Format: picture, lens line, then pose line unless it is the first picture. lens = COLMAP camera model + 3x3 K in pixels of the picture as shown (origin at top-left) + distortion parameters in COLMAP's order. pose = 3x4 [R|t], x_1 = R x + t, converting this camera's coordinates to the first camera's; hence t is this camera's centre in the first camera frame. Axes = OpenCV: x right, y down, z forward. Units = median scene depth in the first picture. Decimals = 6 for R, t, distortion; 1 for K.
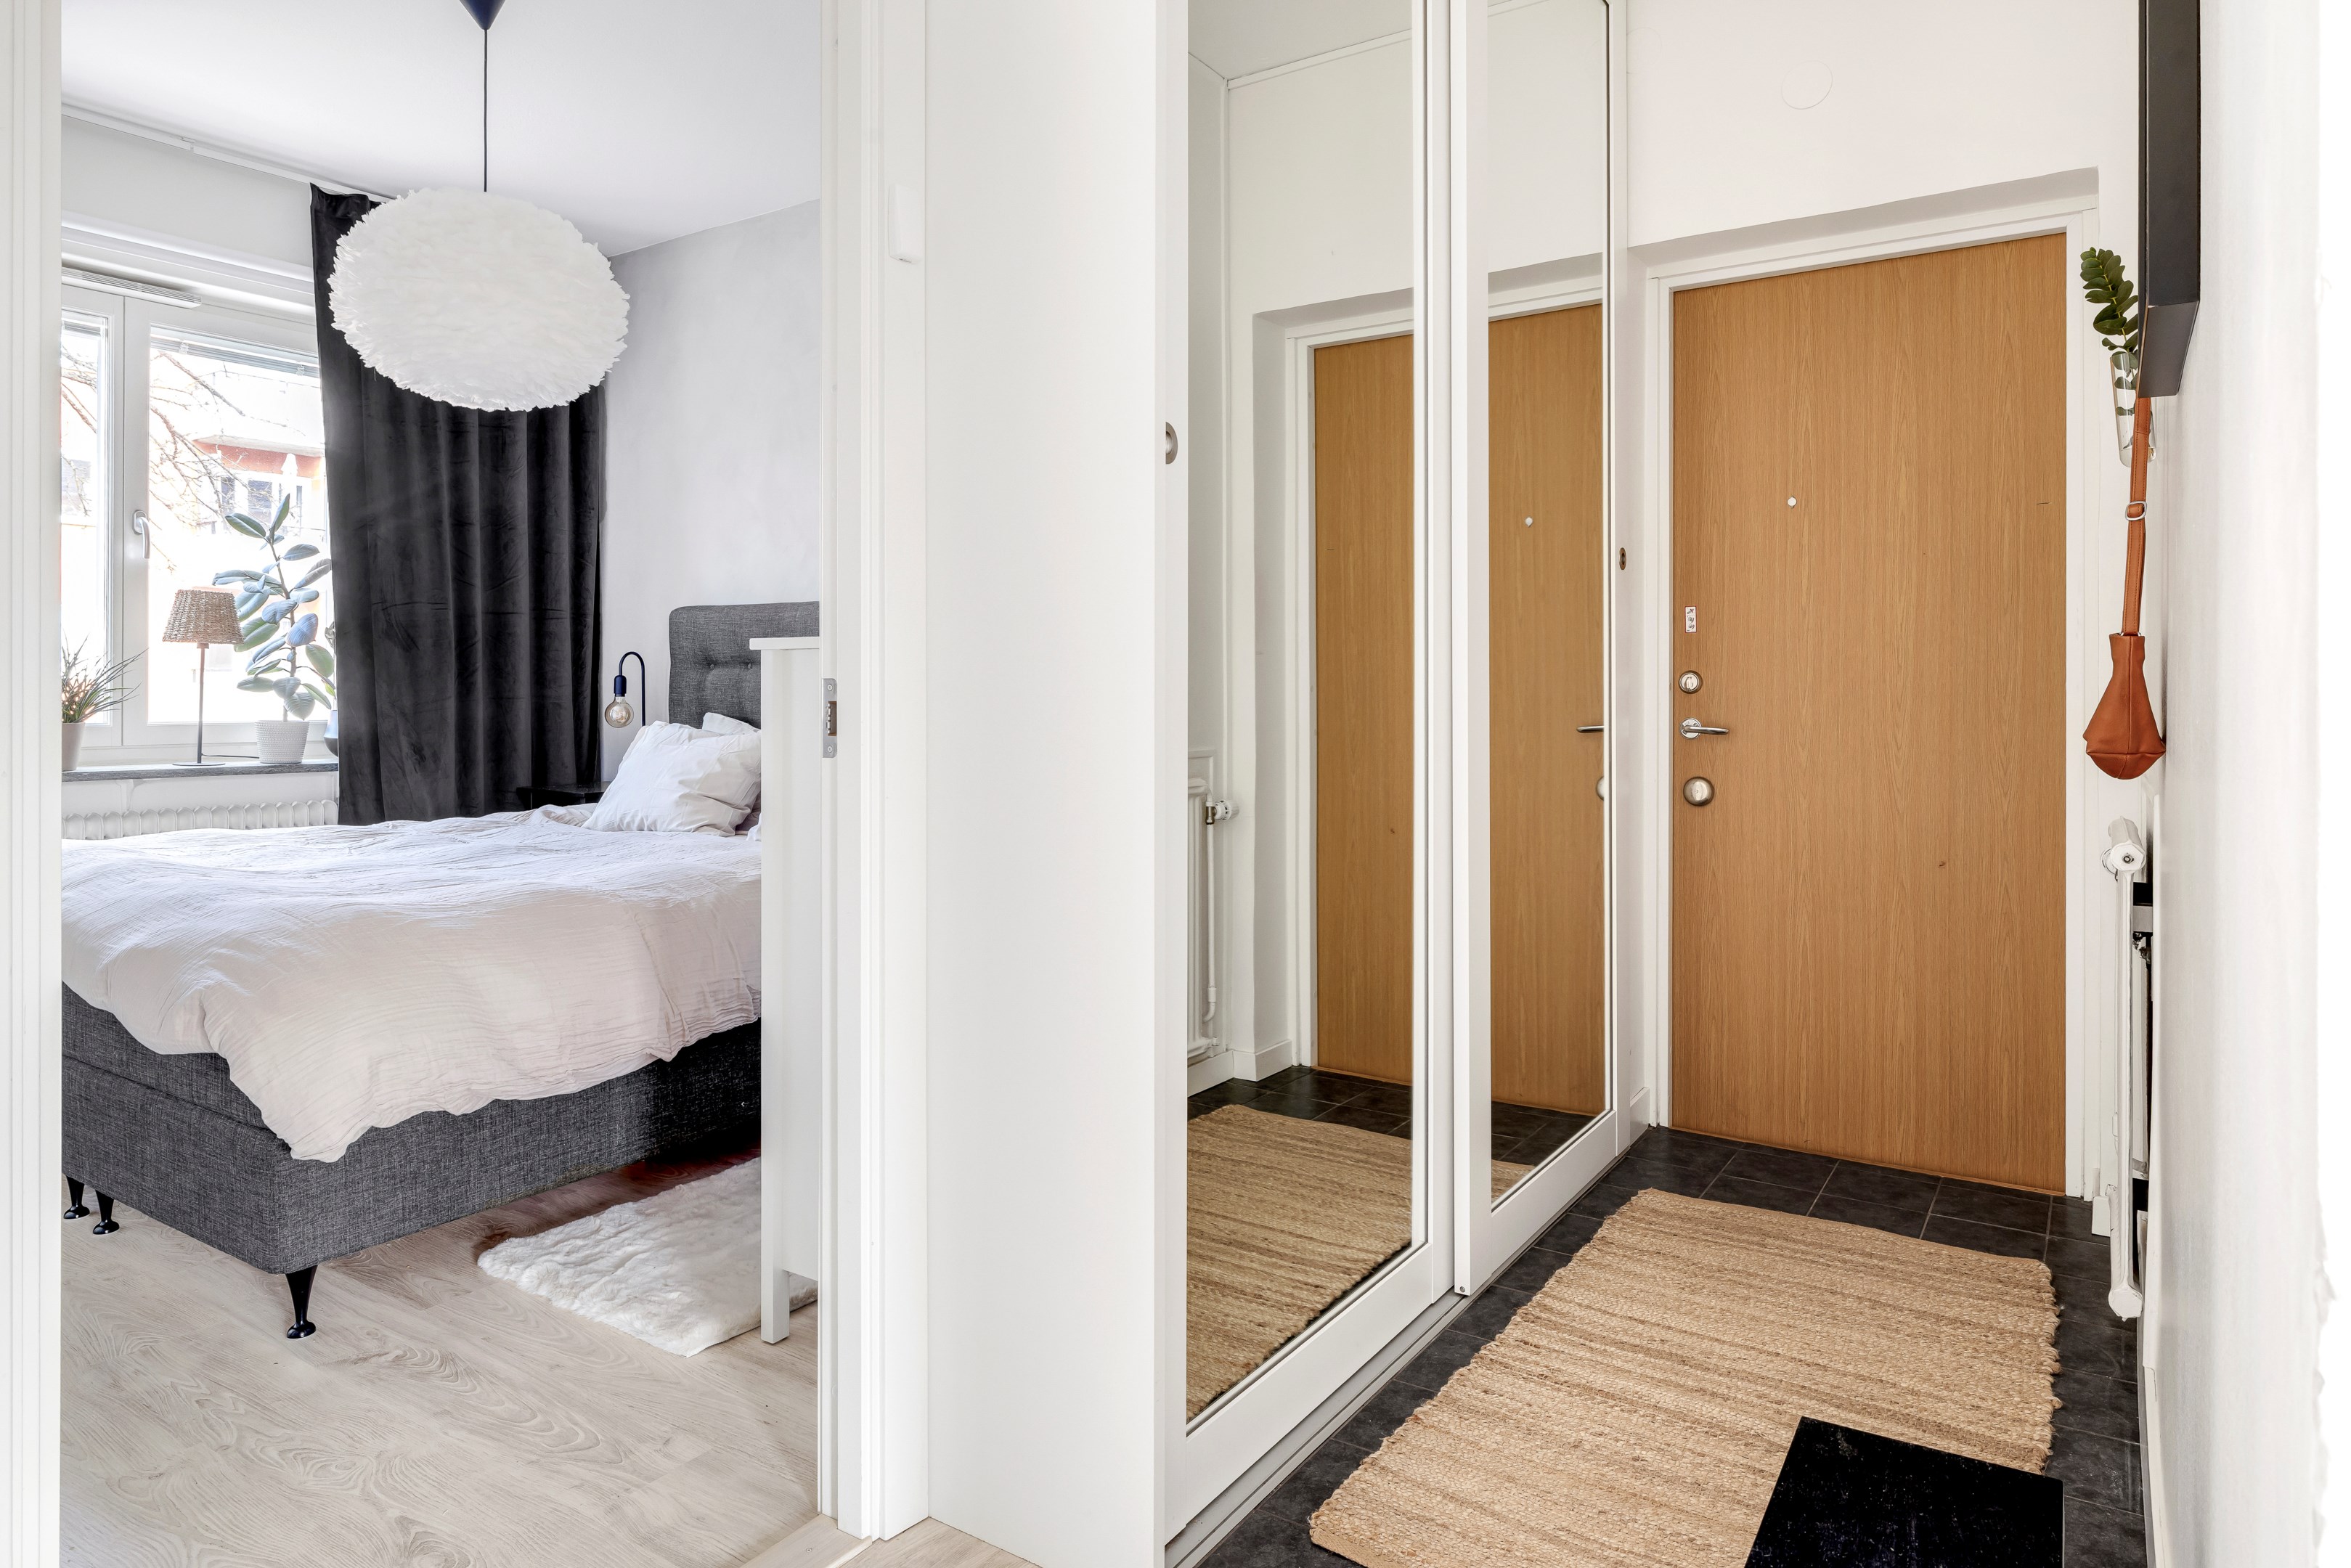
lens RADIAL K [[1368.5, 0, 1174.1], [0, 1368.5, 690.8], [0, 0, 1]] dist [-0.001948, 0.000799]
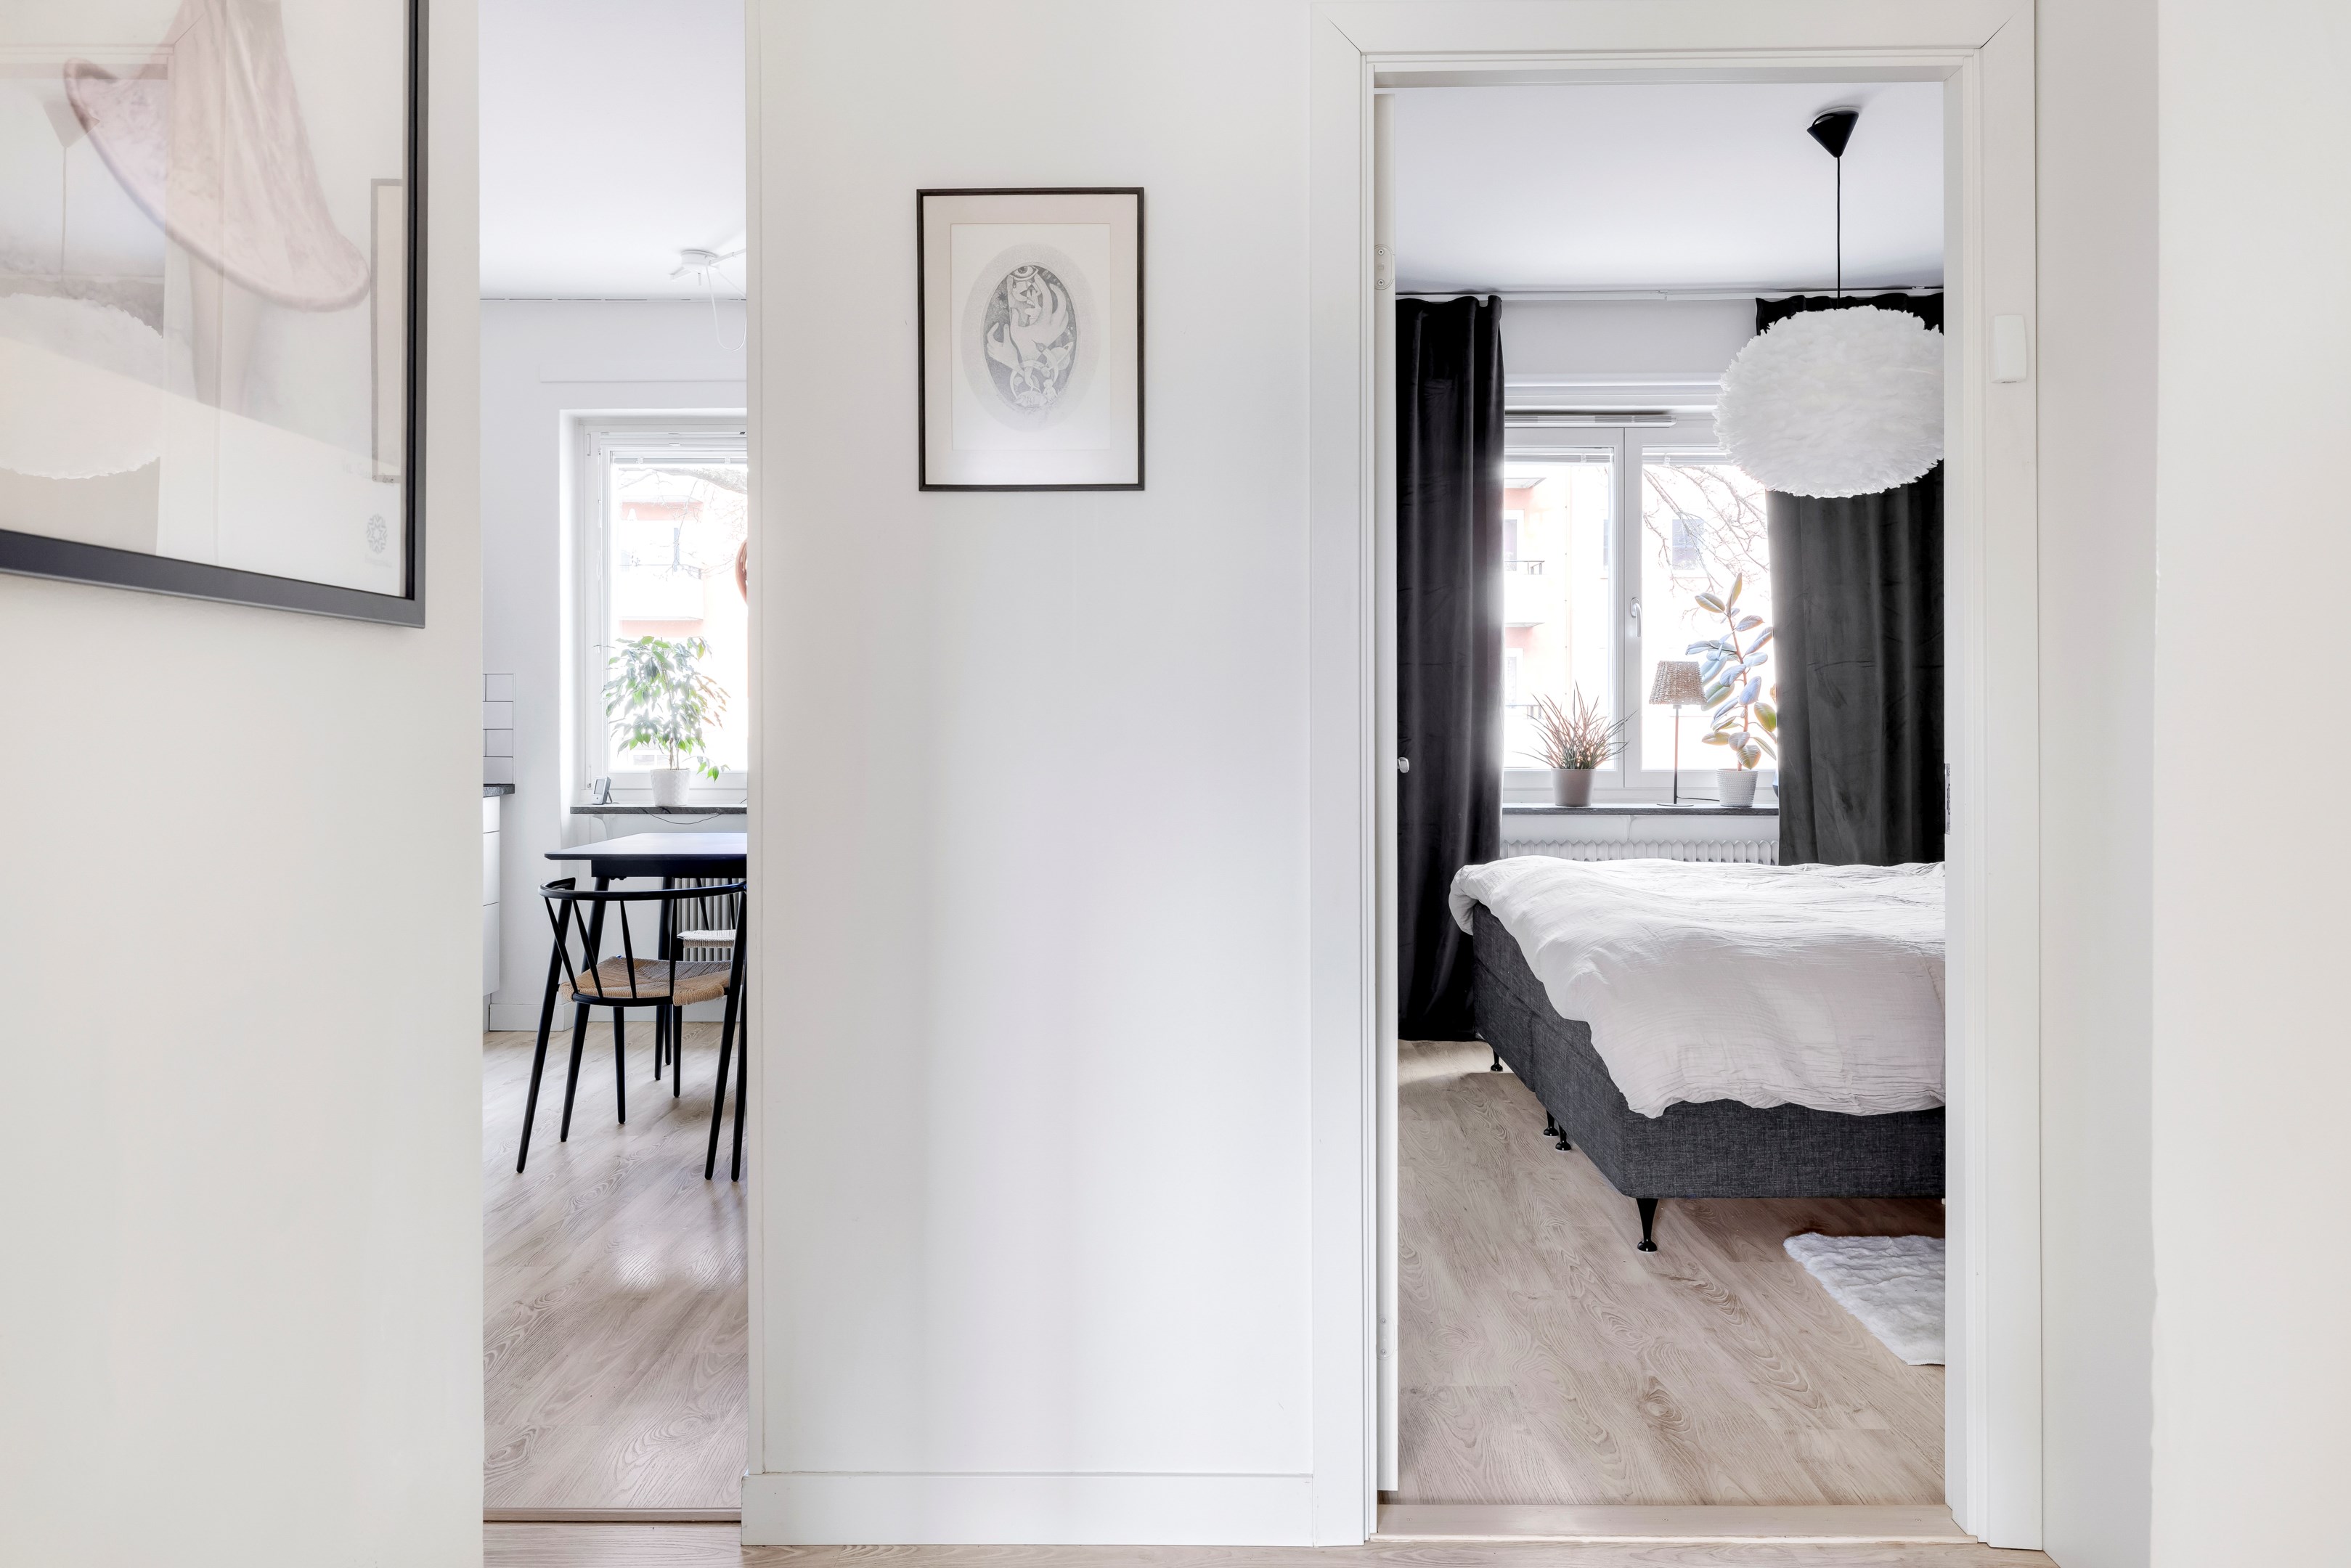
lens RADIAL K [[1345.7, 0, 1167.4], [0, 1345.7, 720.4], [0, 0, 1]] dist [-0.003952, -0.000210]
pose [[0.540879, -0.015380, -0.840960, 0.110300], [0.004202, 0.999870, -0.015584, -0.010037], [0.841090, 0.004895, 0.540873, -0.046688]]
